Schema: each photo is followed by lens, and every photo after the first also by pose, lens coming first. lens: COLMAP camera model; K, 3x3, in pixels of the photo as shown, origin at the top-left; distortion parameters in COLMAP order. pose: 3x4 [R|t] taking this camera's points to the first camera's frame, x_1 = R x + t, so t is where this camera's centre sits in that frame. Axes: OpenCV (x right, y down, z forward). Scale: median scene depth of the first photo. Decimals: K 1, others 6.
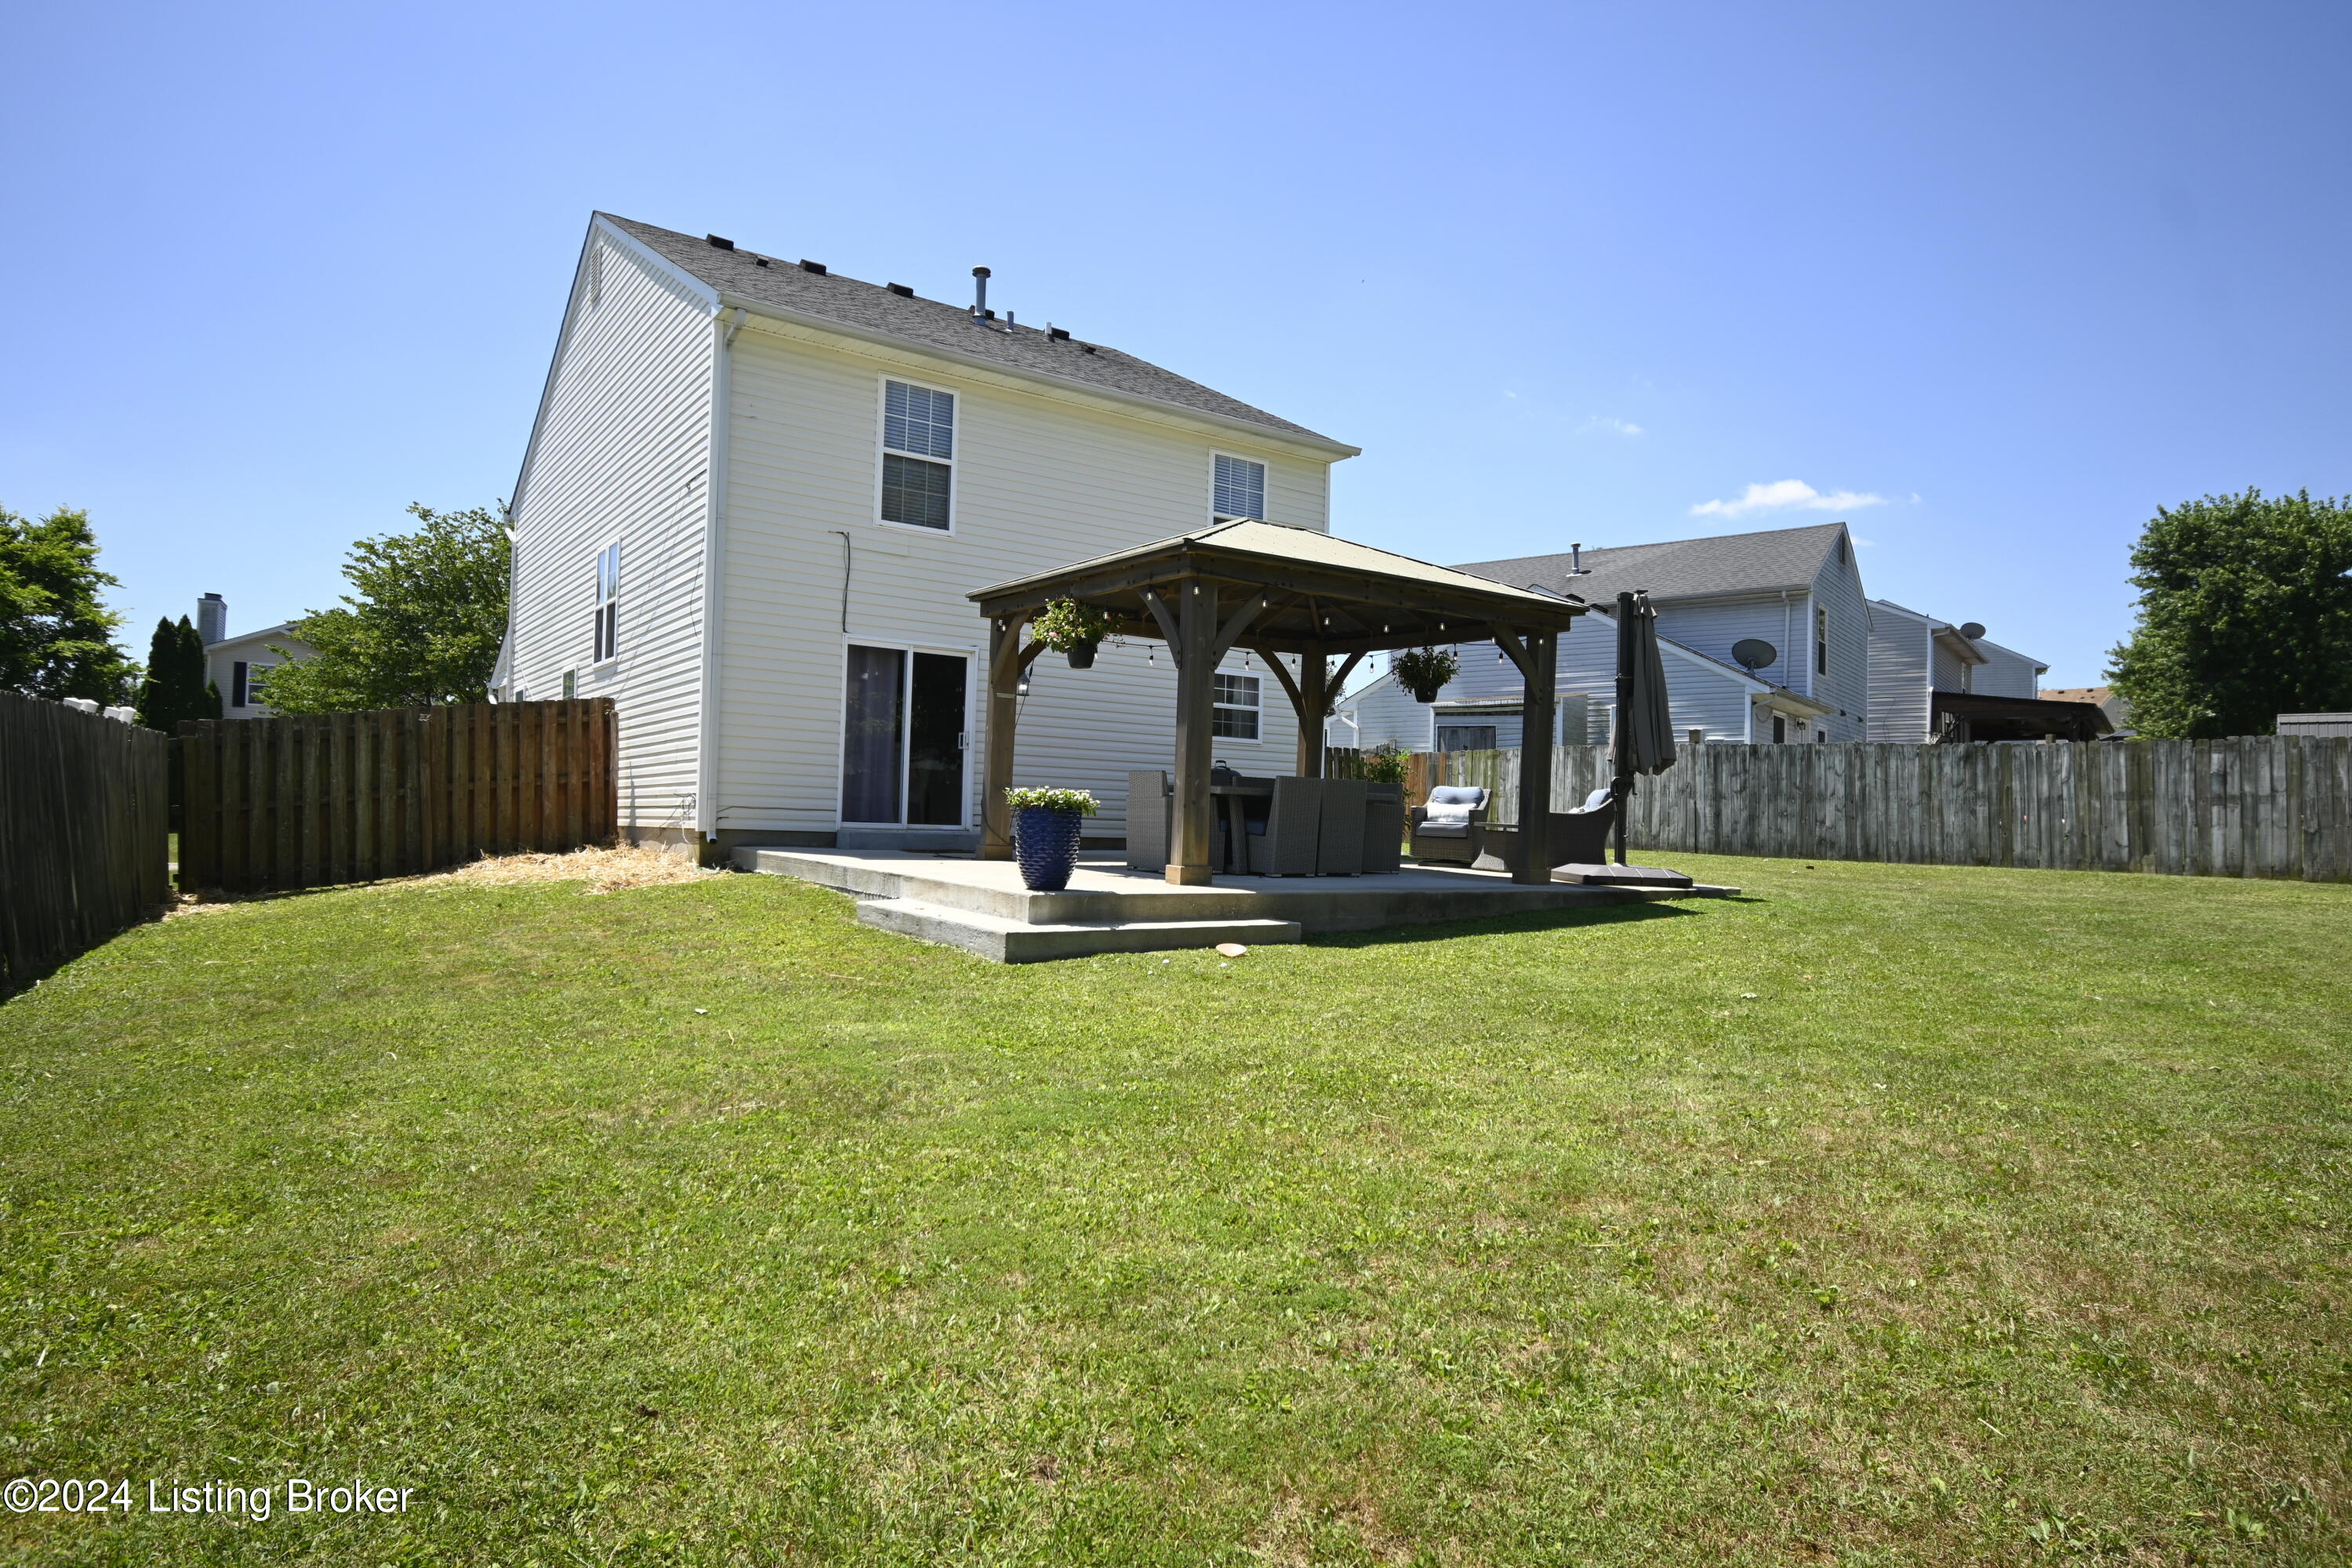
lens RADIAL K [[1313.6, 0, 1175.8], [0, 1313.6, 788.2], [0, 0, 1]] dist [-0.000868, 0.003240]
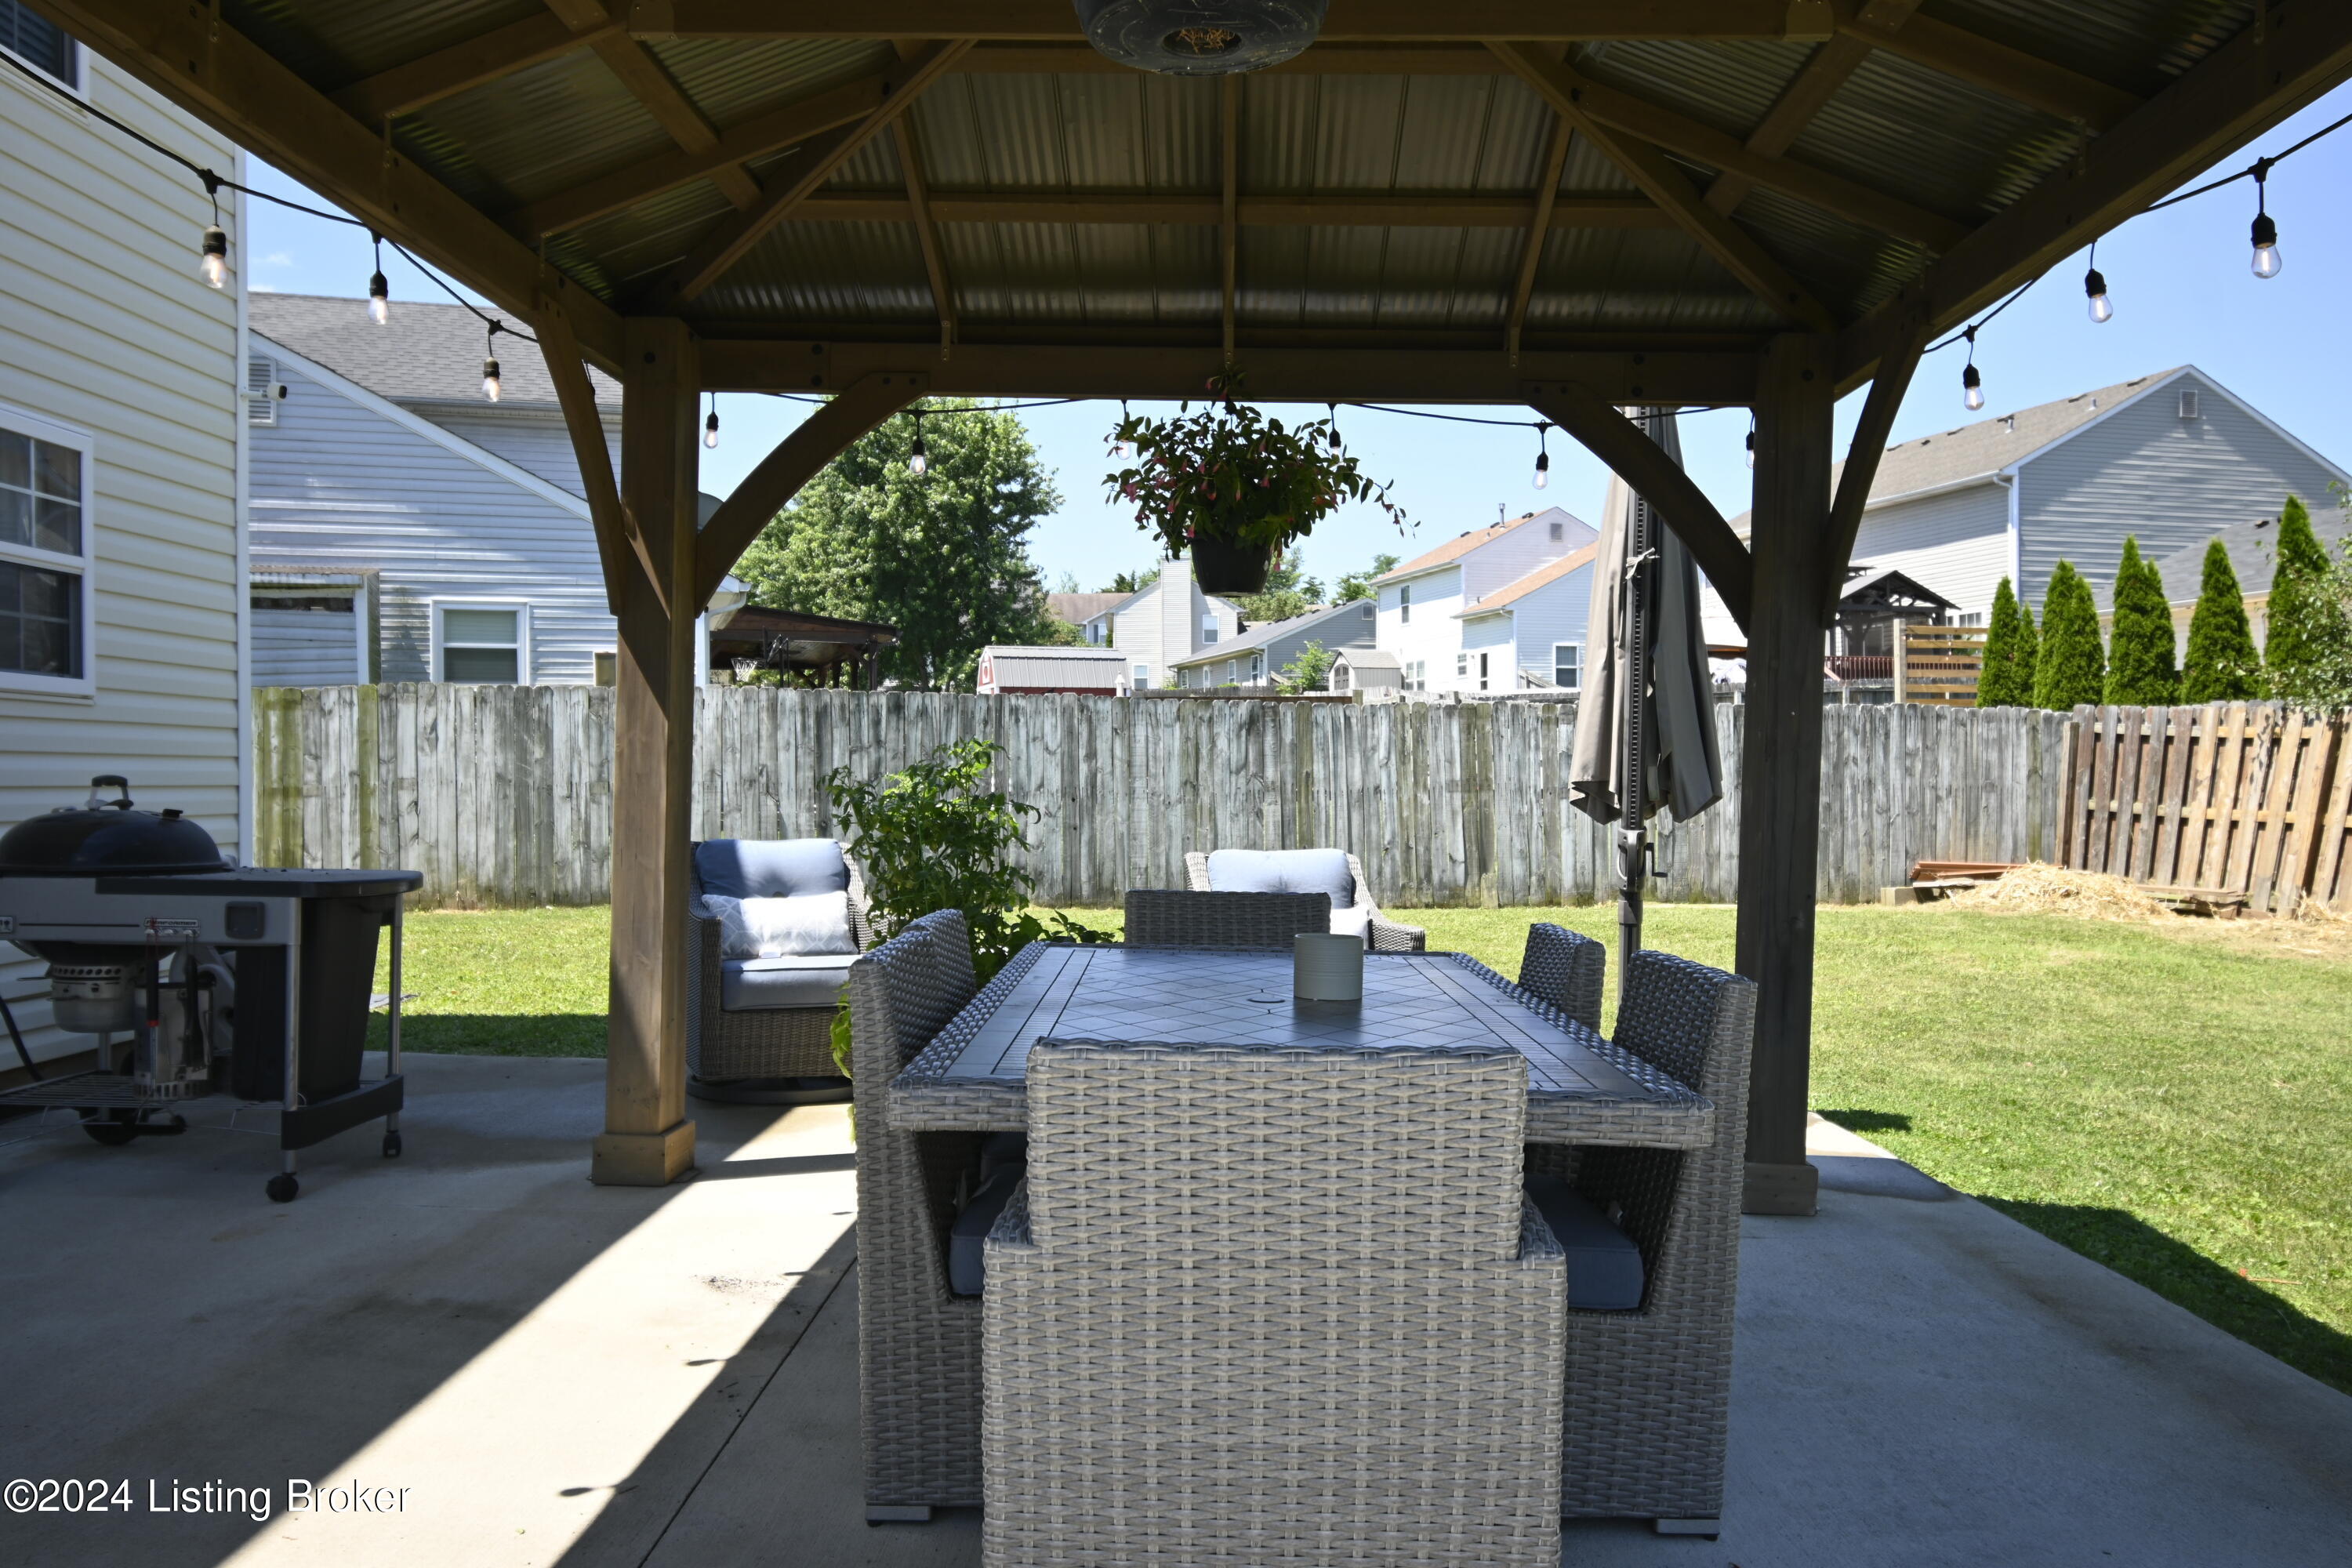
lens RADIAL K [[1833.3, 0, 1176.2], [0, 1833.3, 771.6], [0, 0, 1]] dist [0.012279, 0.002616]
pose [[0.590328, -0.022587, 0.806848, -0.099307], [-0.001979, 0.999565, 0.029430, -0.026288], [-0.807161, -0.018970, 0.590026, 0.527800]]
